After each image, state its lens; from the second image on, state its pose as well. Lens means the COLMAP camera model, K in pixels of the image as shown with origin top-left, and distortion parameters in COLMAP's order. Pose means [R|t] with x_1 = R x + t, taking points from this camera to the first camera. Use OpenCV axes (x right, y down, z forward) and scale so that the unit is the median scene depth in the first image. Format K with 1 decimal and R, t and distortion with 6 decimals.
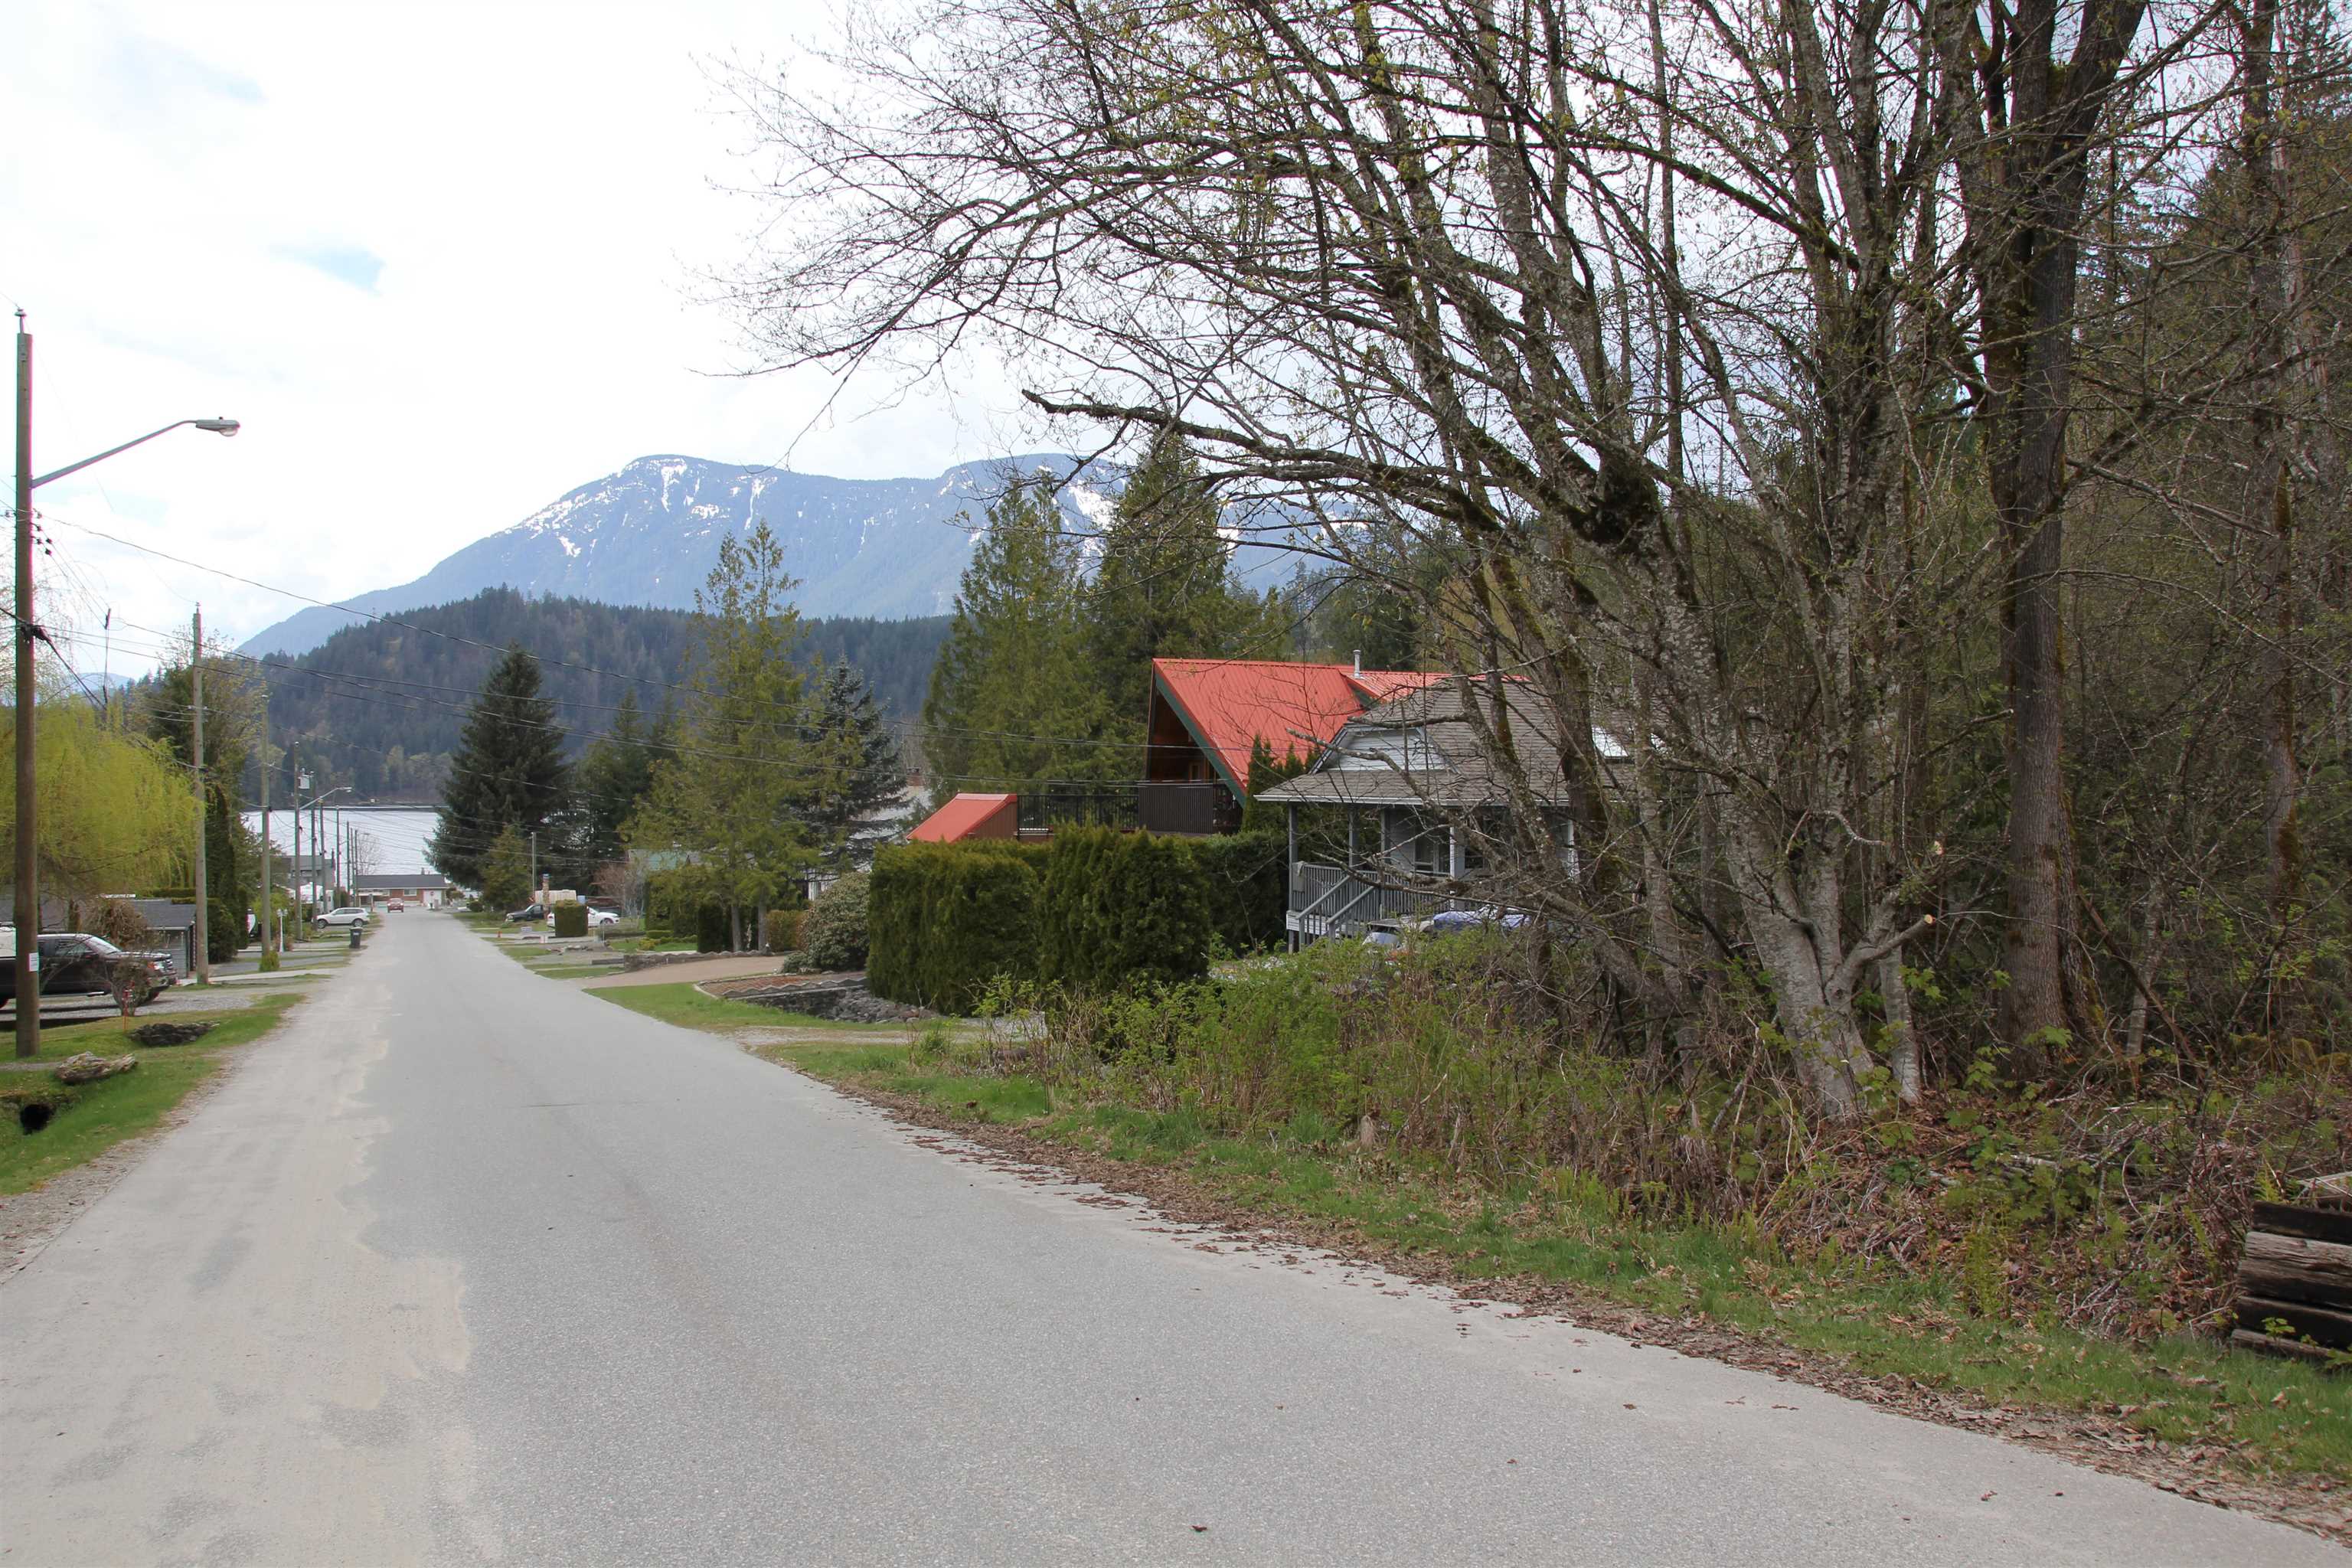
lens RADIAL K [[1949.8, 0, 1176.0], [0, 1949.8, 784.0], [0, 0, 1]] dist [-0.130328, 0.112239]
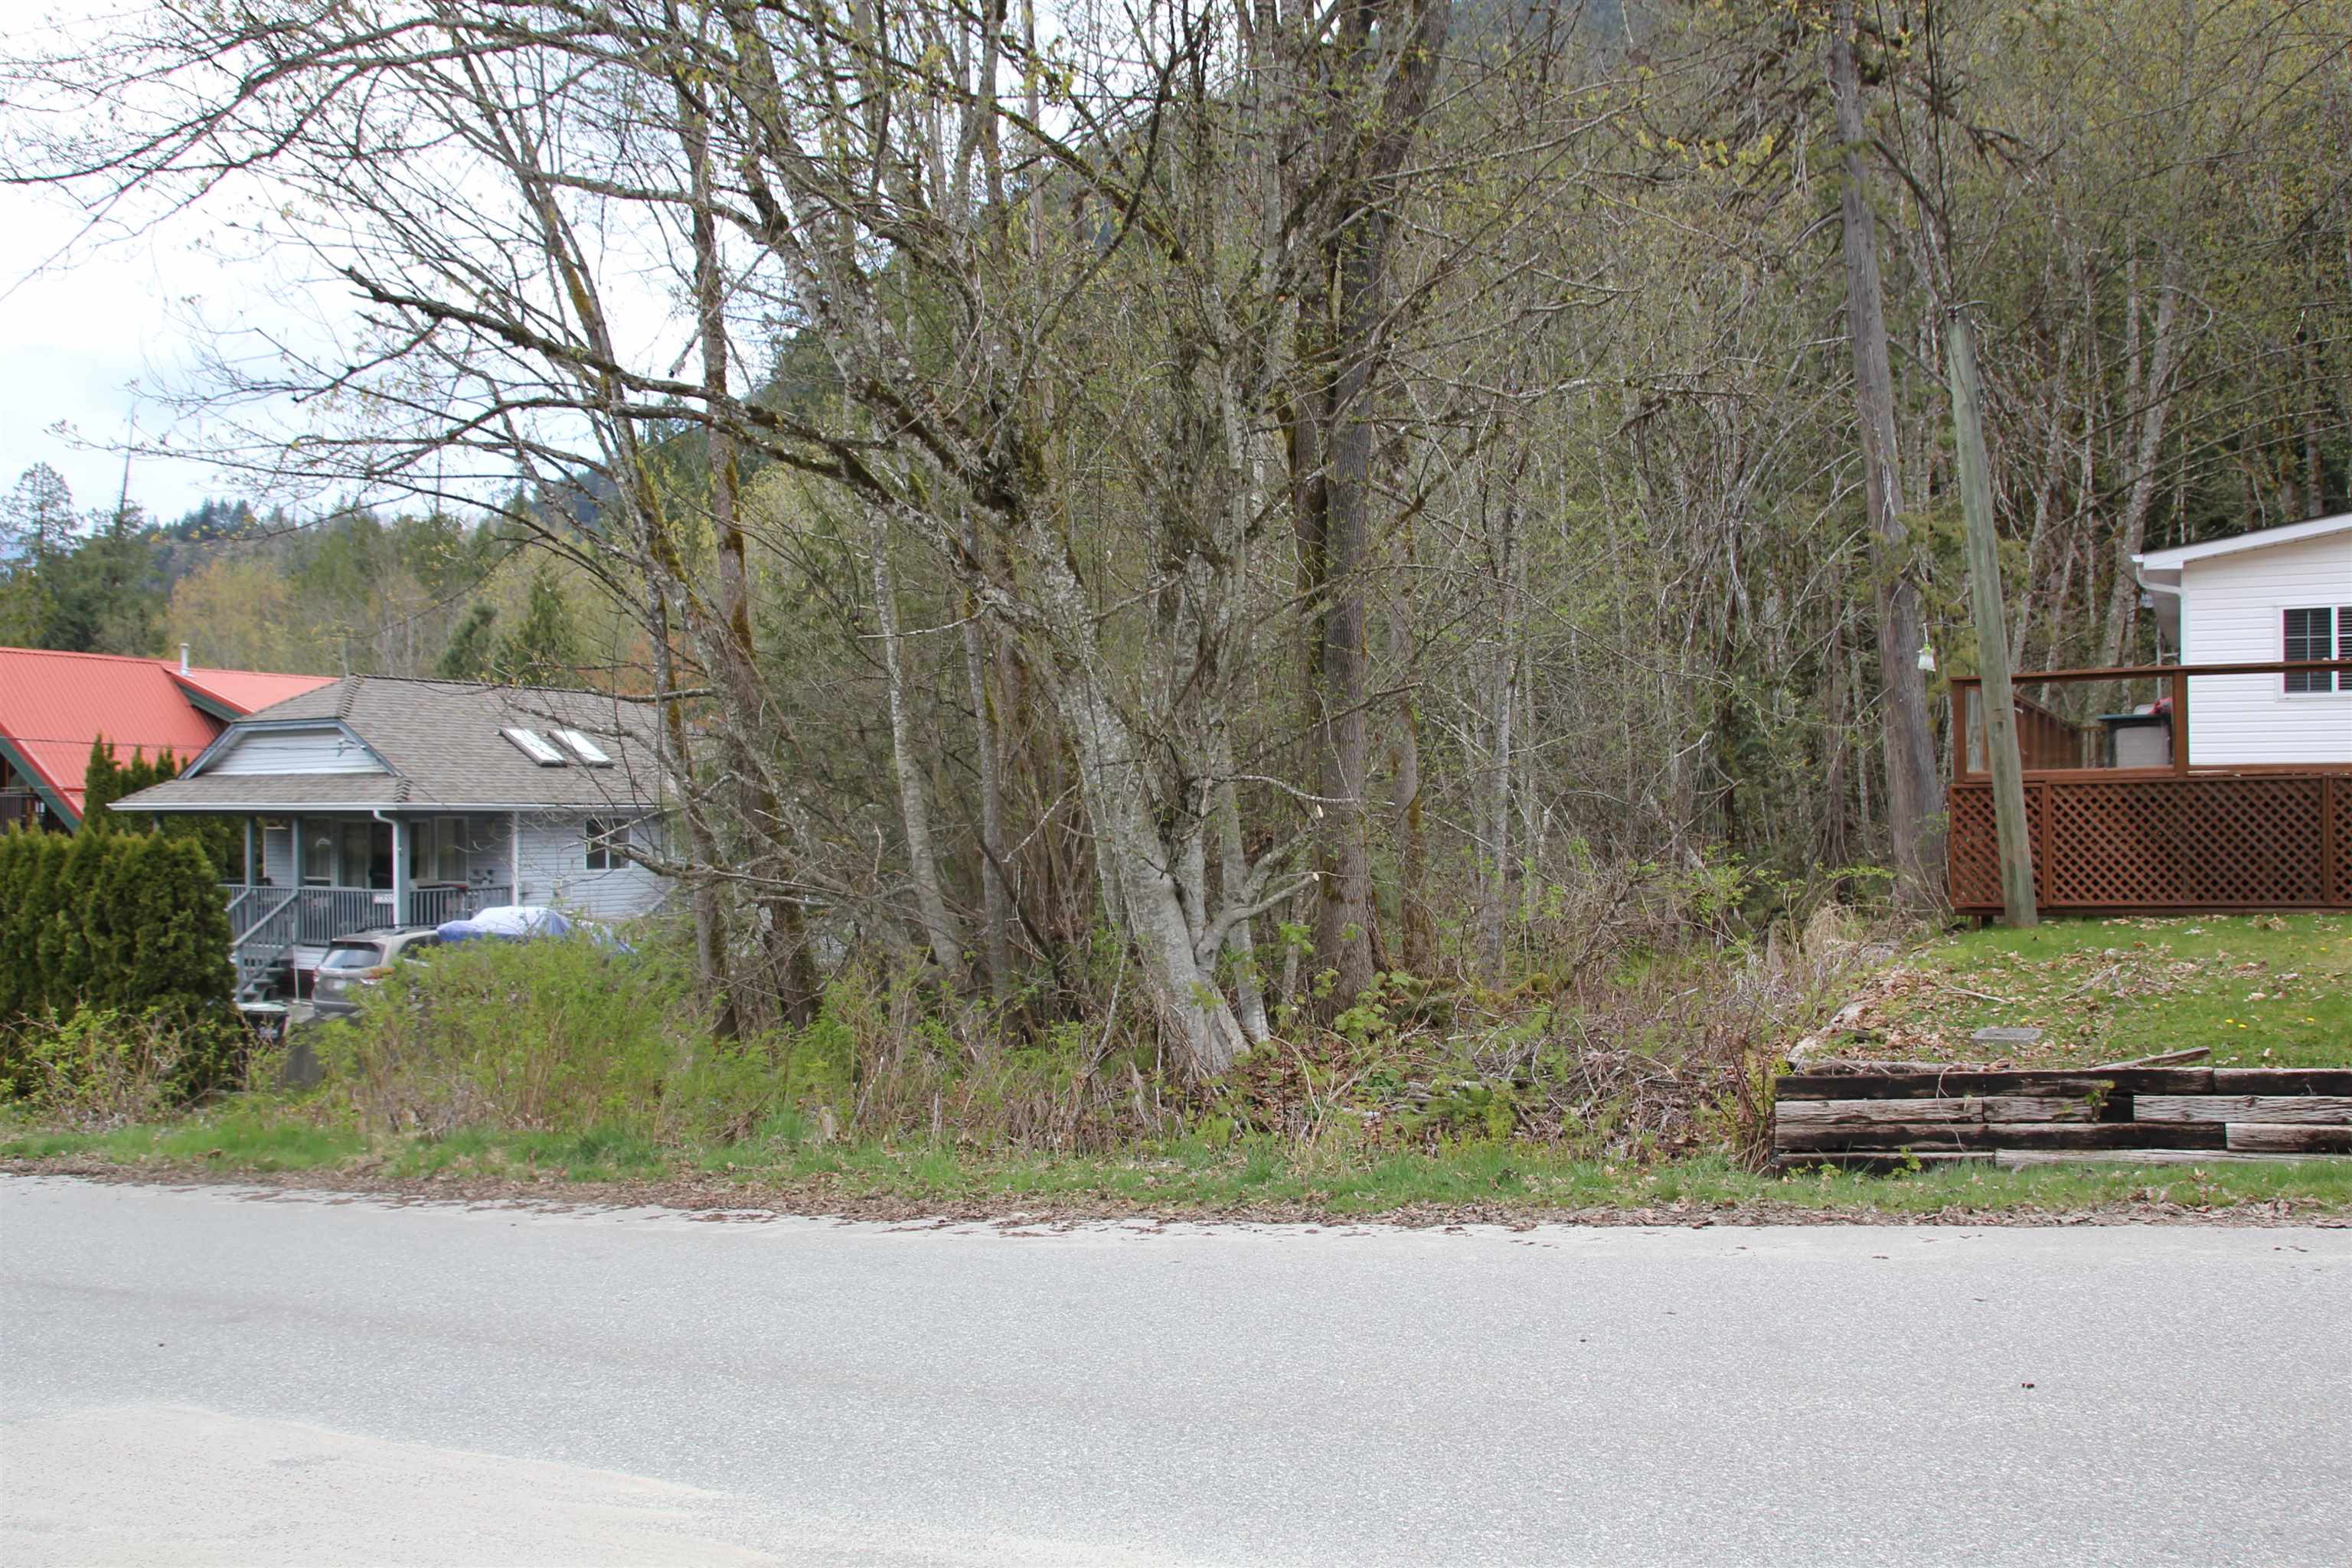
lens RADIAL K [[1949.8, 0, 1176.0], [0, 1949.8, 784.0], [0, 0, 1]] dist [-0.130328, 0.112239]
pose [[0.783273, 0.002990, 0.621671, -0.323422], [0.005133, 0.999923, -0.011277, 0.027111], [-0.621657, 0.012024, 0.783197, 0.165635]]
